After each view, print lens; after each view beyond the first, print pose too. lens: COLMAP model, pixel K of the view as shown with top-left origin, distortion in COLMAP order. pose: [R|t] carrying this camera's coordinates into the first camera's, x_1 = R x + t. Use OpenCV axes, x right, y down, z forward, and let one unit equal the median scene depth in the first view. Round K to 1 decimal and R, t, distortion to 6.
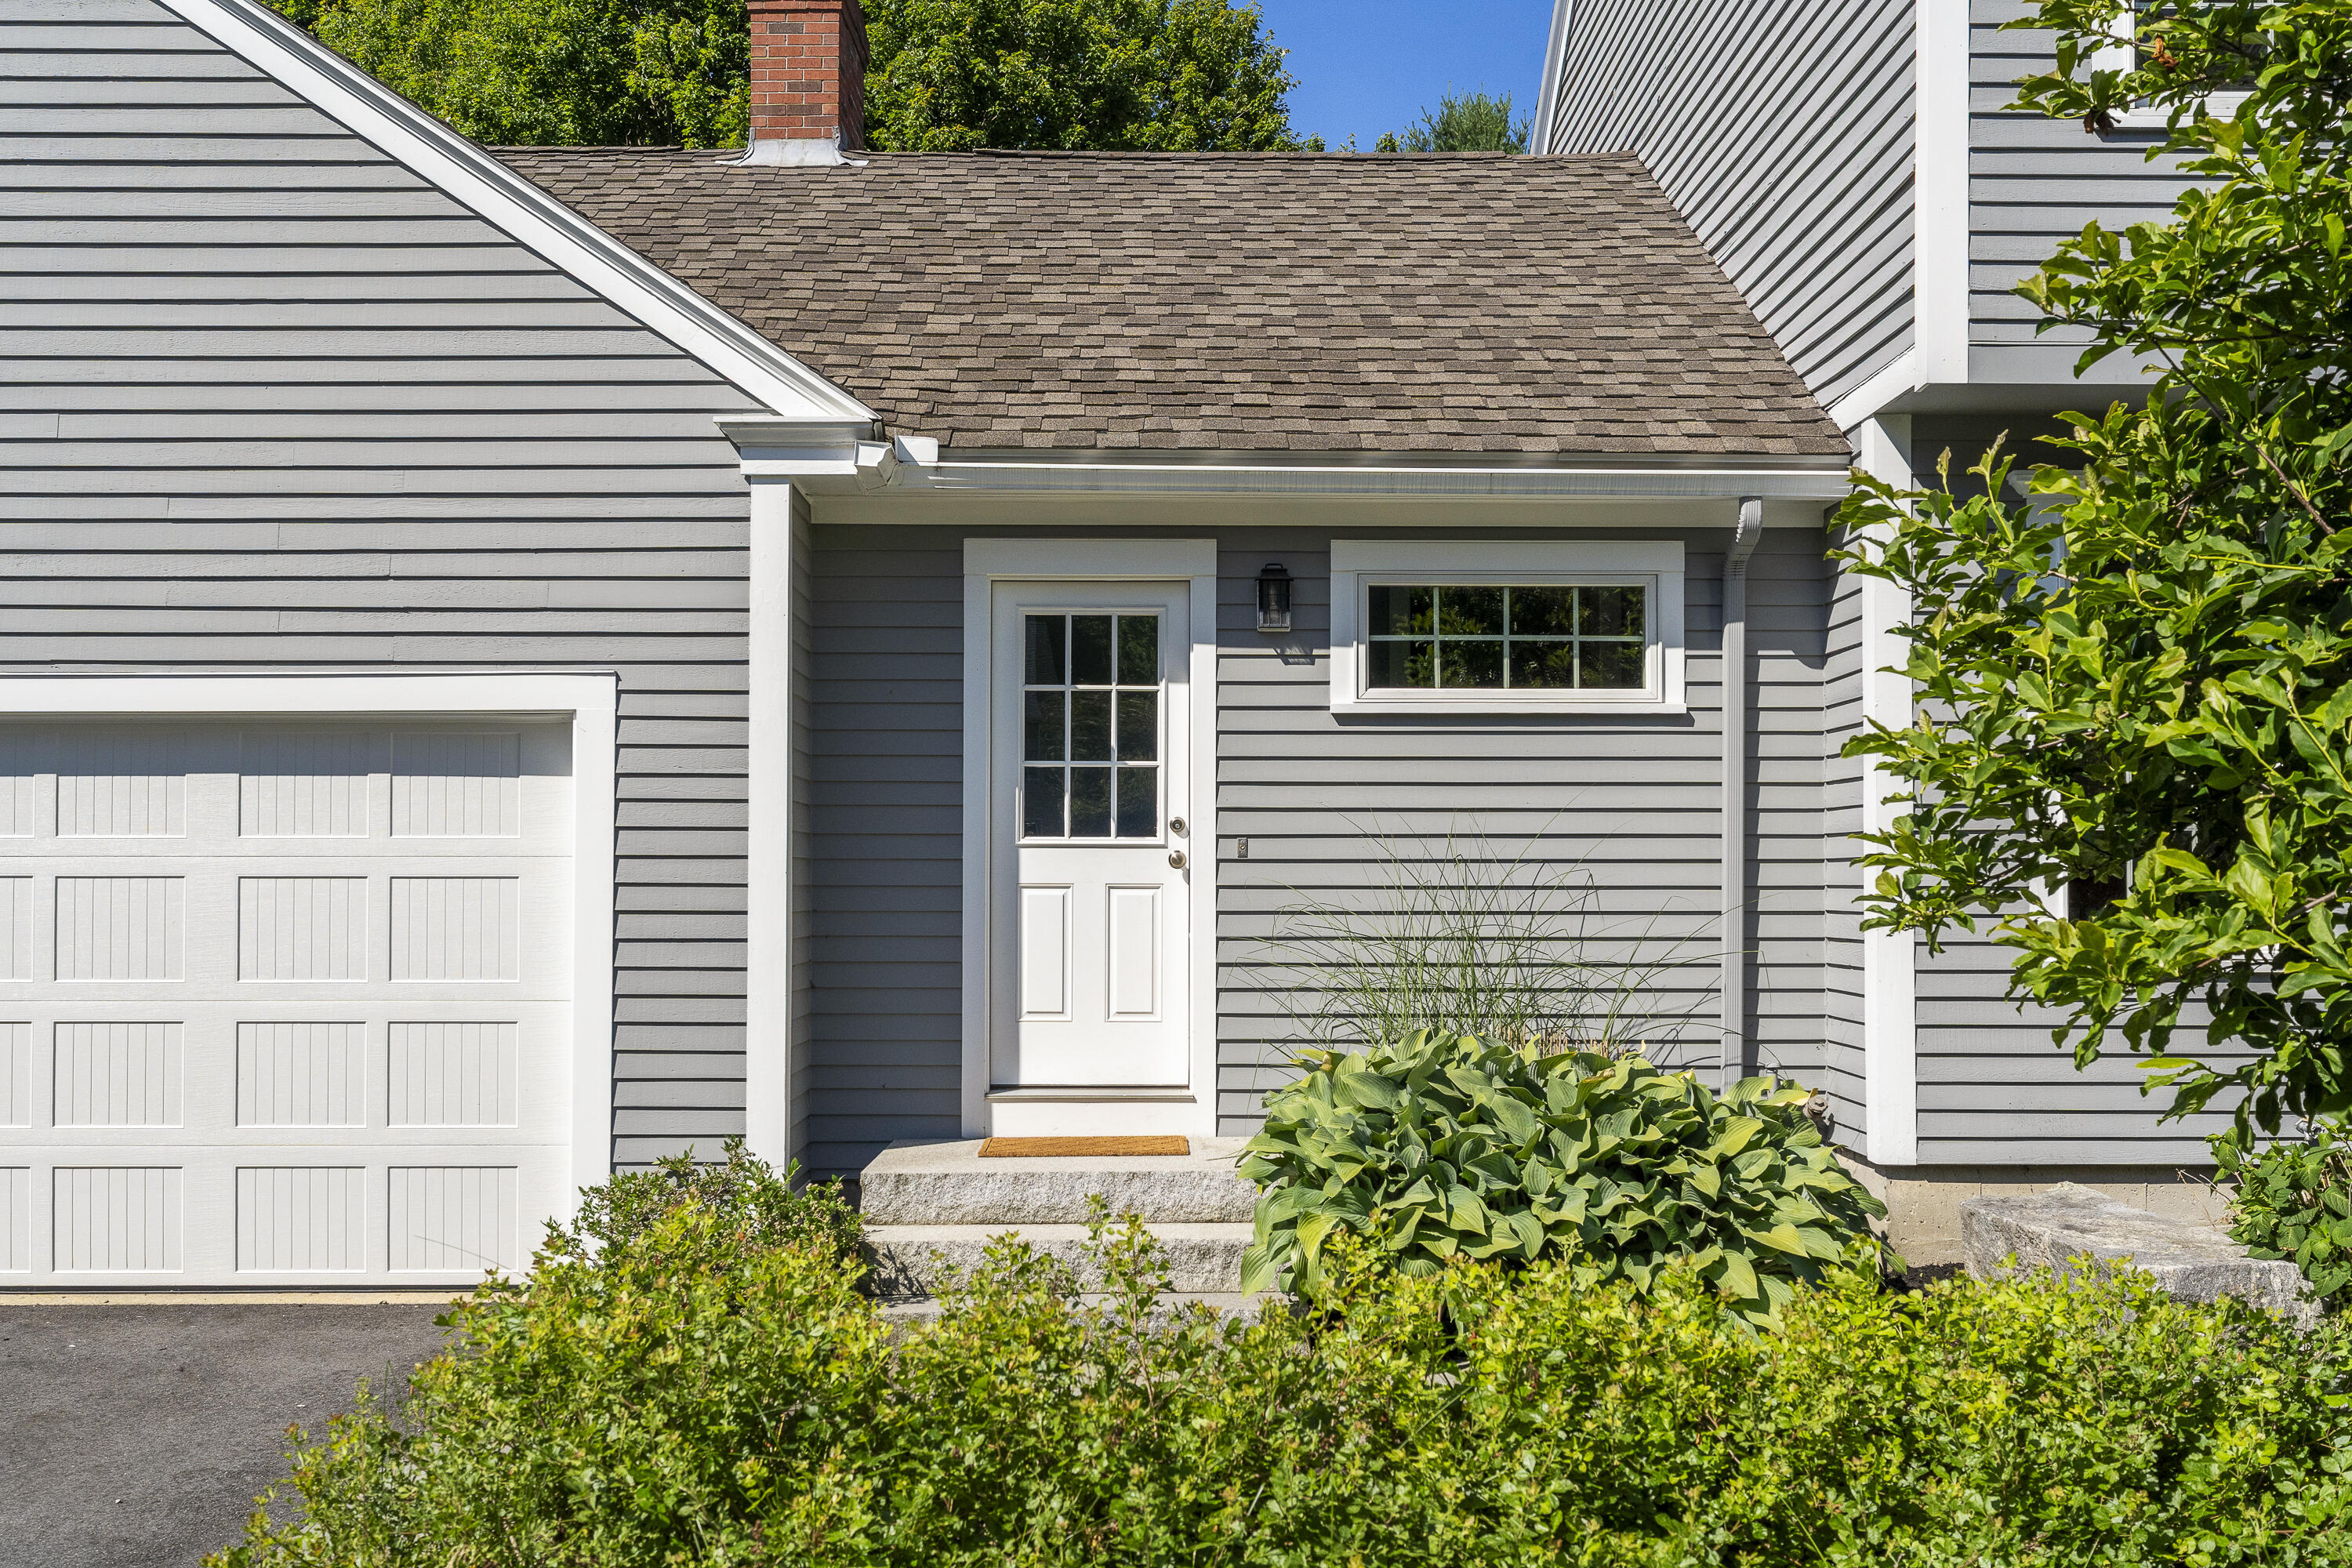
lens RADIAL K [[2048.5, 0, 1182.4], [0, 2048.5, 843.8], [0, 0, 1]] dist [0.005717, 0.002632]
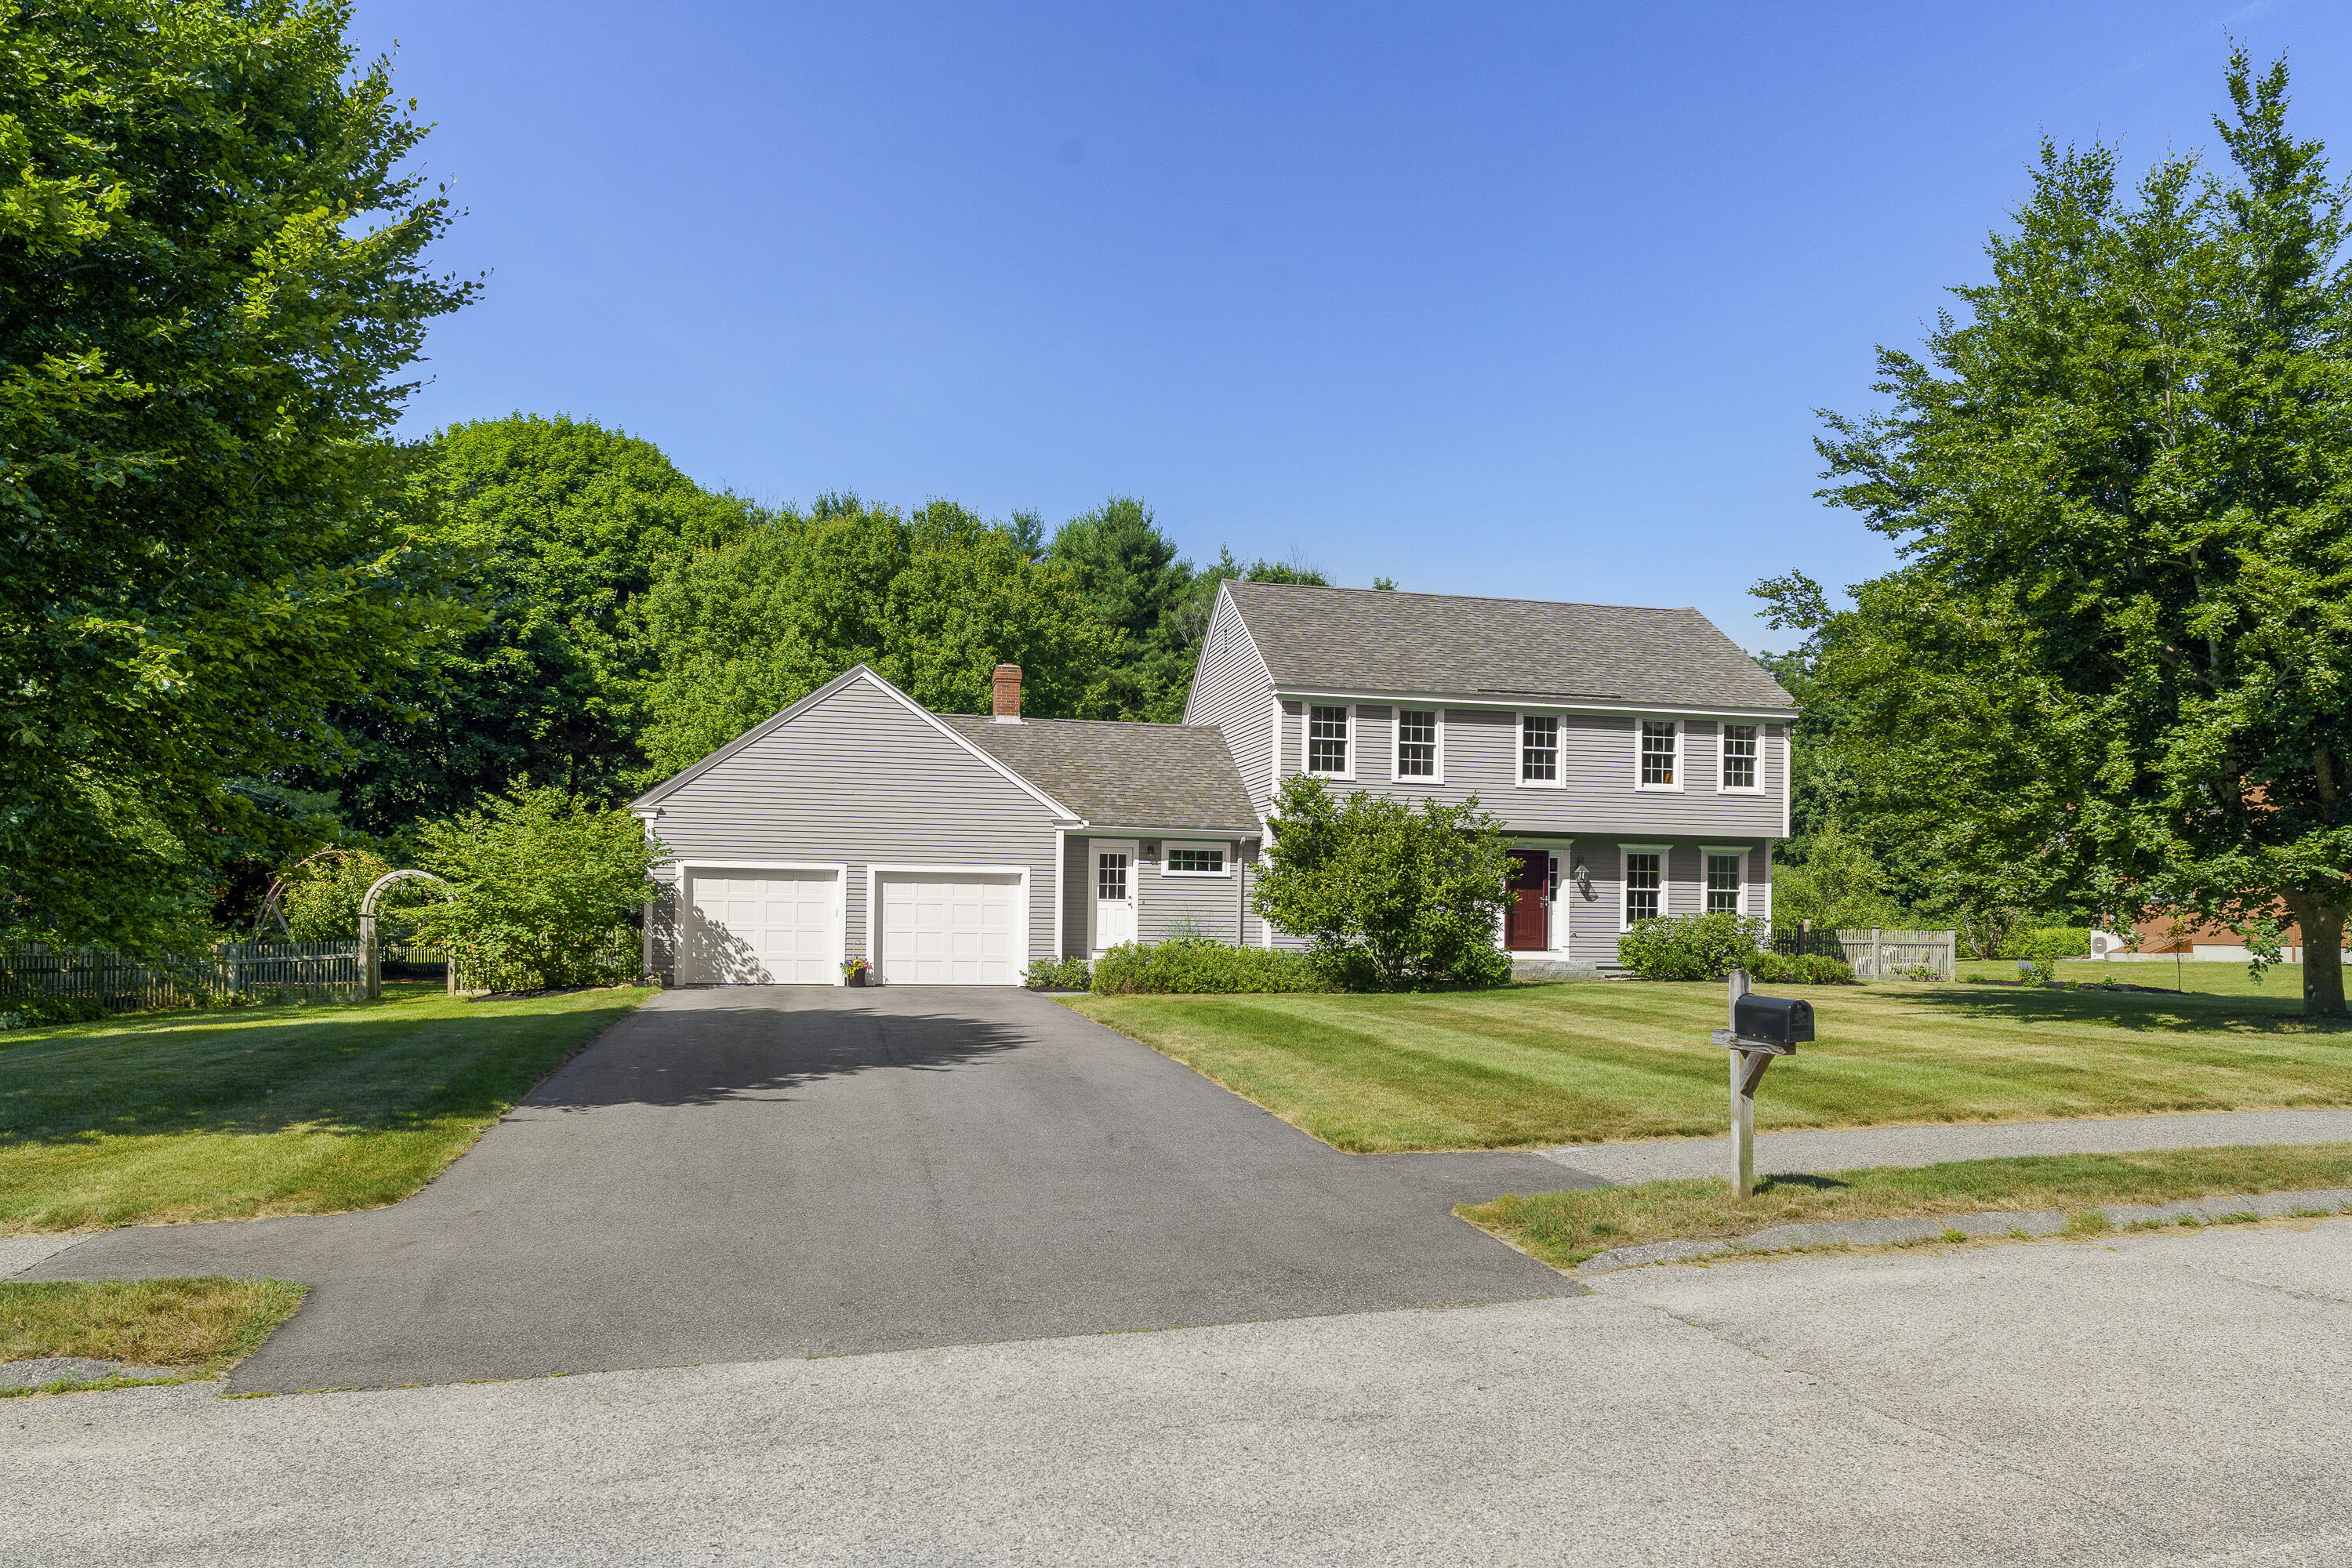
lens RADIAL K [[1645.6, 0, 1180.2], [0, 1645.6, 812.5], [0, 0, 1]] dist [-0.010916, -0.000126]
pose [[0.977936, 0.025394, 0.207356, -0.714145], [-0.014573, 0.998459, -0.053550, -0.001469], [-0.208396, 0.049347, 0.976799, -2.919138]]
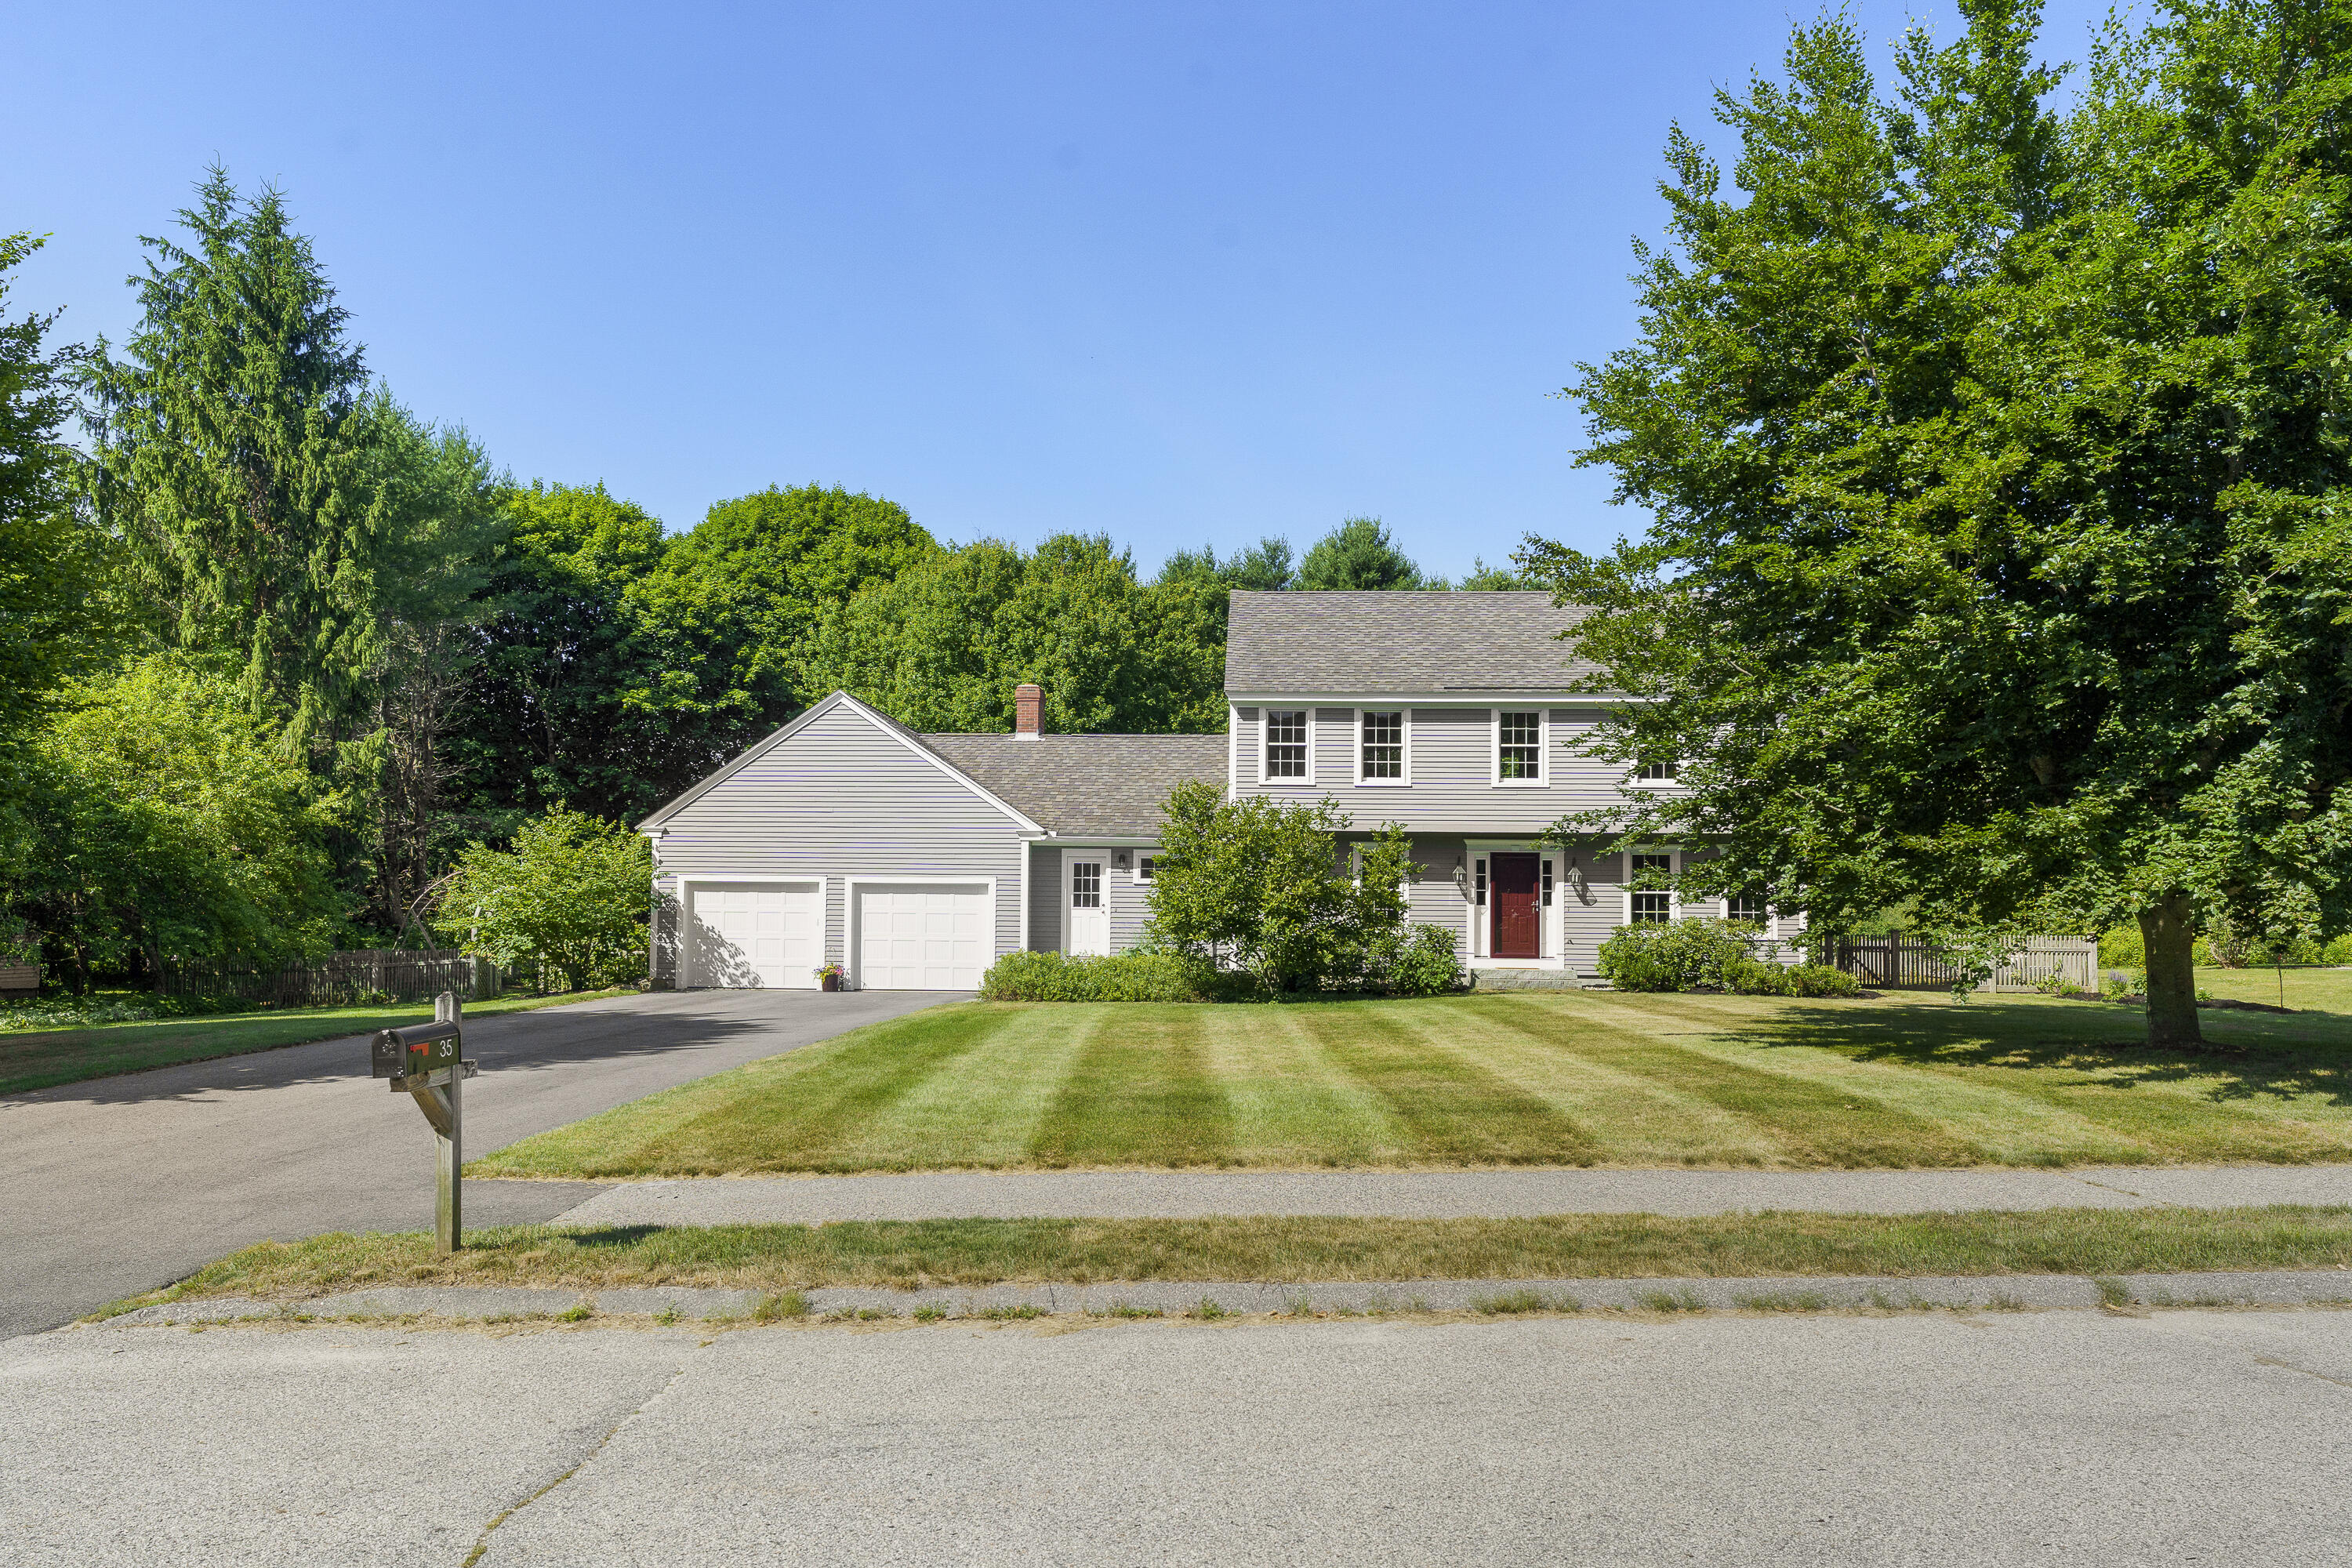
lens RADIAL K [[1537.6, 0, 1176.0], [0, 1537.6, 784.0], [0, 0, 1]] dist [-0.052192, -0.000465]
pose [[0.997615, 0.001157, -0.069009, 0.439771], [-0.006403, 0.997099, -0.075850, -0.020160], [0.068721, 0.076111, 0.994728, -2.794105]]
